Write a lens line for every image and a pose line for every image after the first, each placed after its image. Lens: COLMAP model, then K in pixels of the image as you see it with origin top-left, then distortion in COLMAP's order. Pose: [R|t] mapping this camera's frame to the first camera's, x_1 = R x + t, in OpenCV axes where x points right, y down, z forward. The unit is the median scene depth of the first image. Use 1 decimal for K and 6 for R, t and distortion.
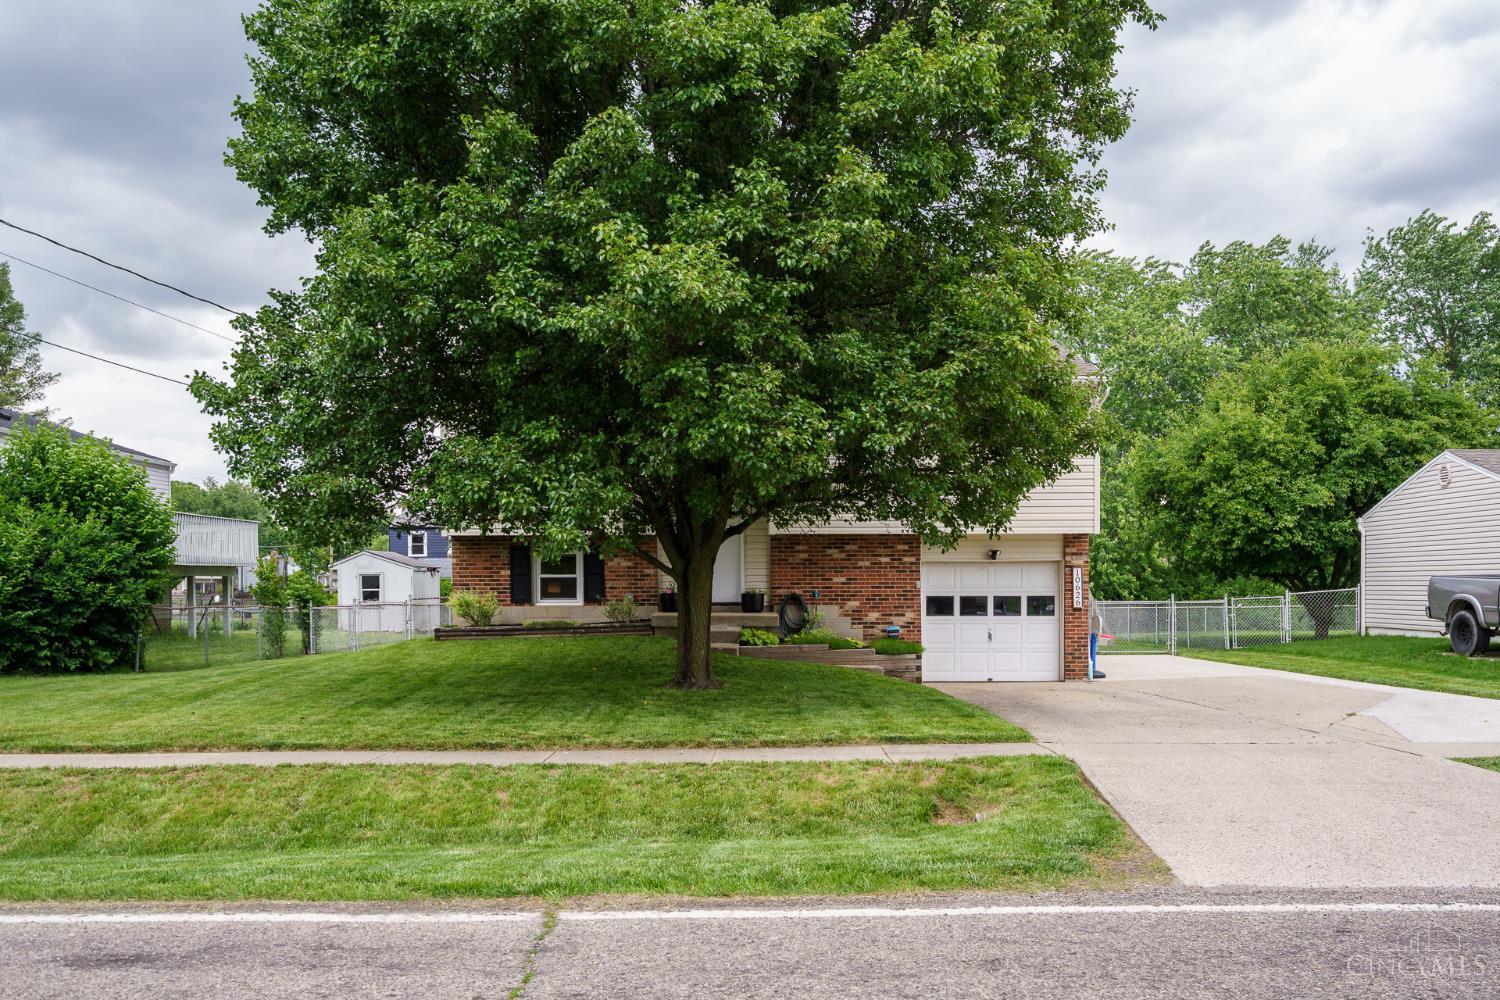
lens RADIAL K [[1380.1, 0, 746.6], [0, 1380.1, 562.8], [0, 0, 1]] dist [-0.000164, 0.006714]
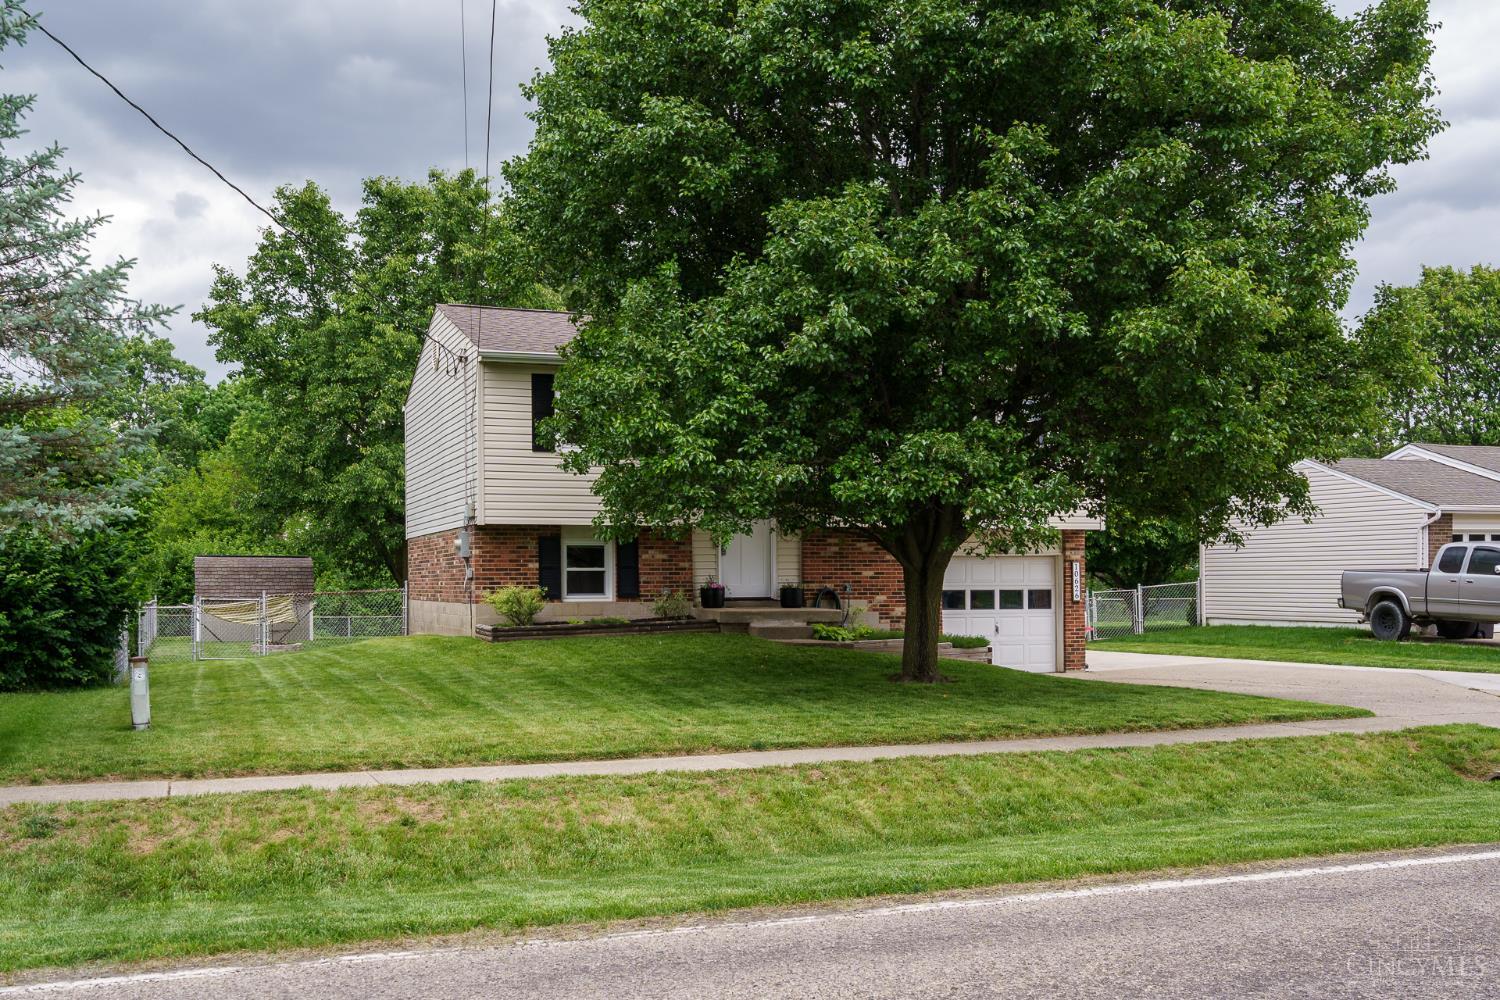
lens RADIAL K [[1572.8, 0, 746.6], [0, 1572.8, 505.9], [0, 0, 1]] dist [-0.001641, 0.000000]
pose [[0.930157, 0.016705, 0.366783, -0.425893], [-0.005393, 0.999478, -0.031846, 0.000159], [-0.367123, 0.027644, 0.929761, -0.012625]]
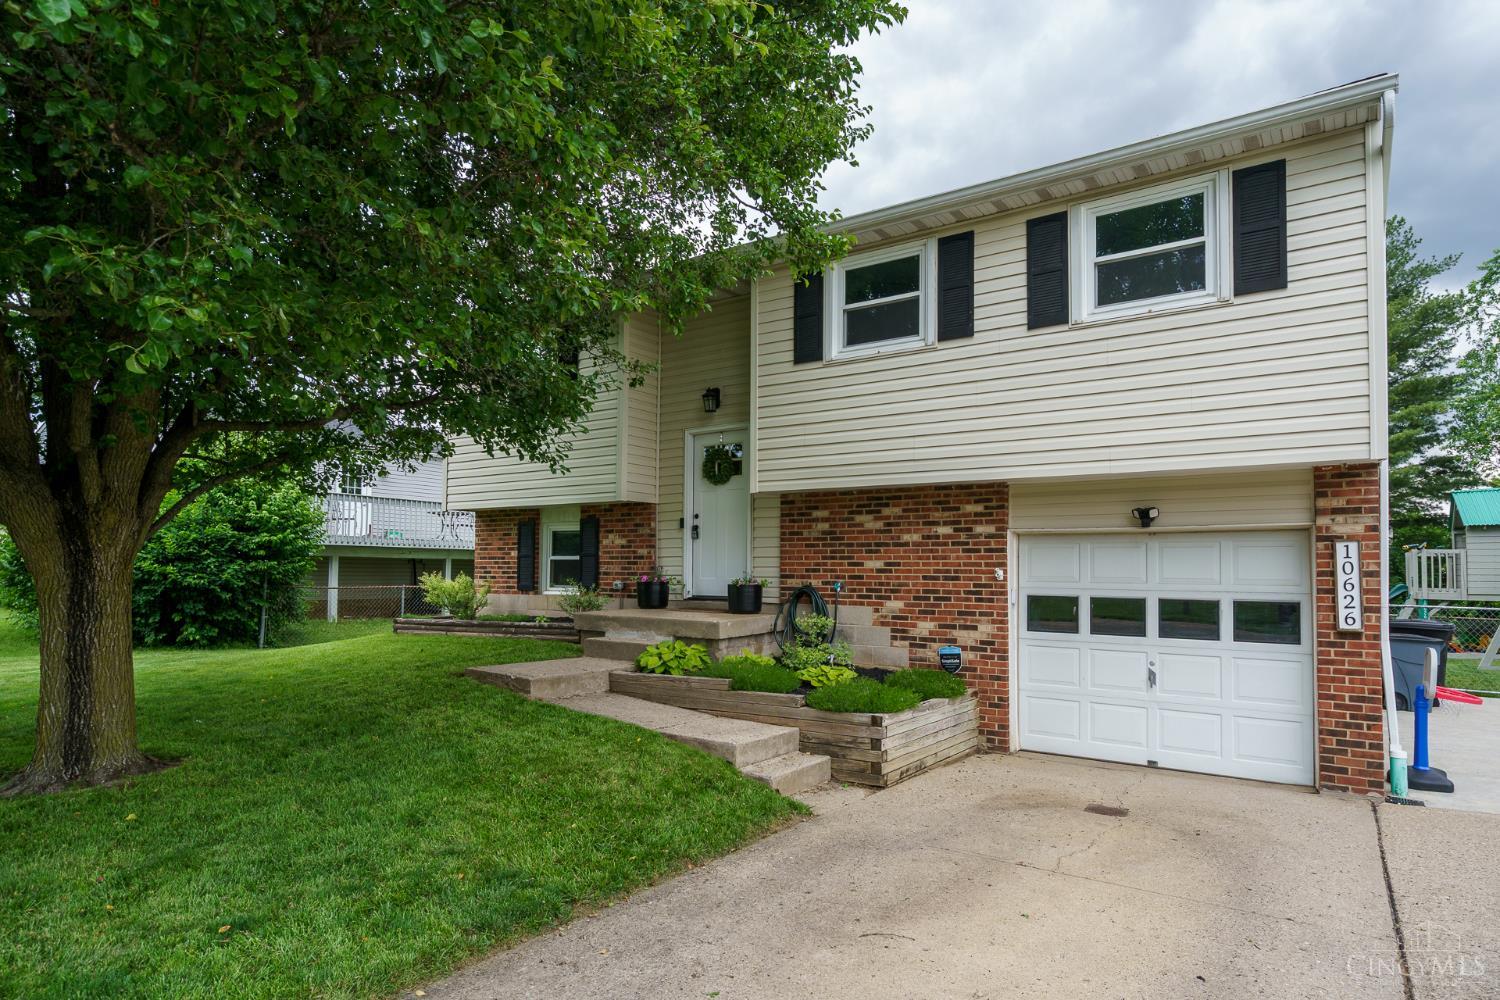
lens RADIAL K [[861.0, 0, 746.8], [0, 861.0, 534.1], [0, 0, 1]] dist [-0.000854, 0.001030]
pose [[0.820755, -0.013782, -0.571113, 0.238459], [-0.003776, 0.999556, -0.029548, 0.010210], [0.571267, 0.026408, 0.820339, 0.656336]]
